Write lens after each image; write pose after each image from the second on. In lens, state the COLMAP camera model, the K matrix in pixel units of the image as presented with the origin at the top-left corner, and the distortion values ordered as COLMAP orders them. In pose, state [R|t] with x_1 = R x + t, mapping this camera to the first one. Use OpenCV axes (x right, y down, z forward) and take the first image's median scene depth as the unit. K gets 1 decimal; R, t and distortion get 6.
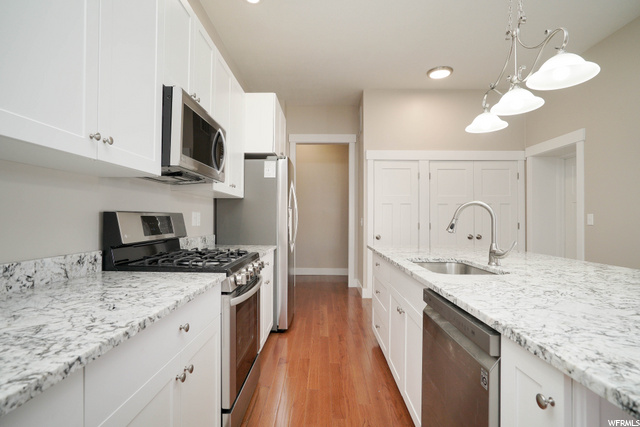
lens RADIAL K [[336.9, 0, 320.0], [0, 336.9, 213.5], [0, 0, 1]] dist [0.000321, -0.000050]
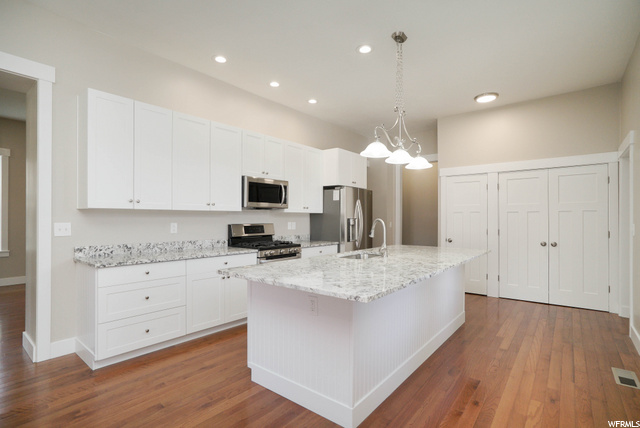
lens RADIAL K [[310.1, 0, 310.6], [0, 310.1, 220.7], [0, 0, 1]] dist [-0.004447, -0.000365]
pose [[0.773598, -0.000058, -0.633676, 0.715207], [0.011242, 0.999844, 0.013633, -0.030457], [0.633576, -0.017670, 0.773478, -0.245126]]
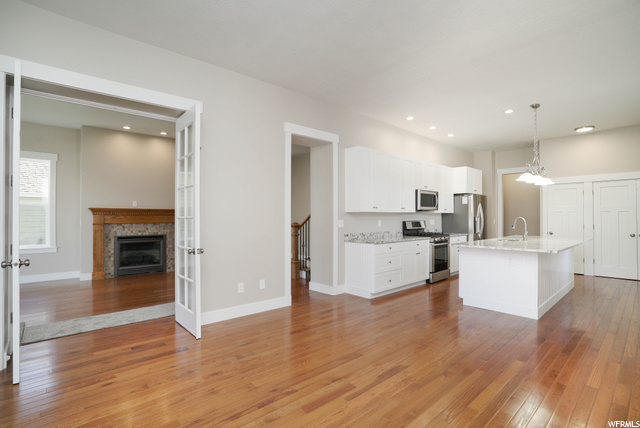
lens RADIAL K [[306.7, 0, 322.9], [0, 306.7, 217.2], [0, 0, 1]] dist [-0.002646, 0.000308]
pose [[0.693135, -0.008892, -0.720753, 0.685030], [0.017125, 0.999845, 0.004134, -0.042658], [0.720604, -0.015209, 0.693180, -1.143998]]
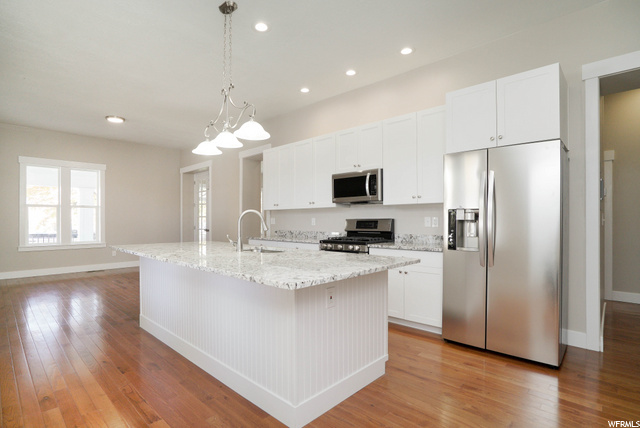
lens RADIAL K [[317.7, 0, 295.3], [0, 317.7, 214.4], [0, 0, 1]] dist [0.031492, -0.000007]
pose [[-0.704258, 0.008020, -0.709899, 0.813327], [0.027350, 0.999500, -0.015841, -0.007106], [0.709417, -0.030572, -0.704126, 1.316501]]
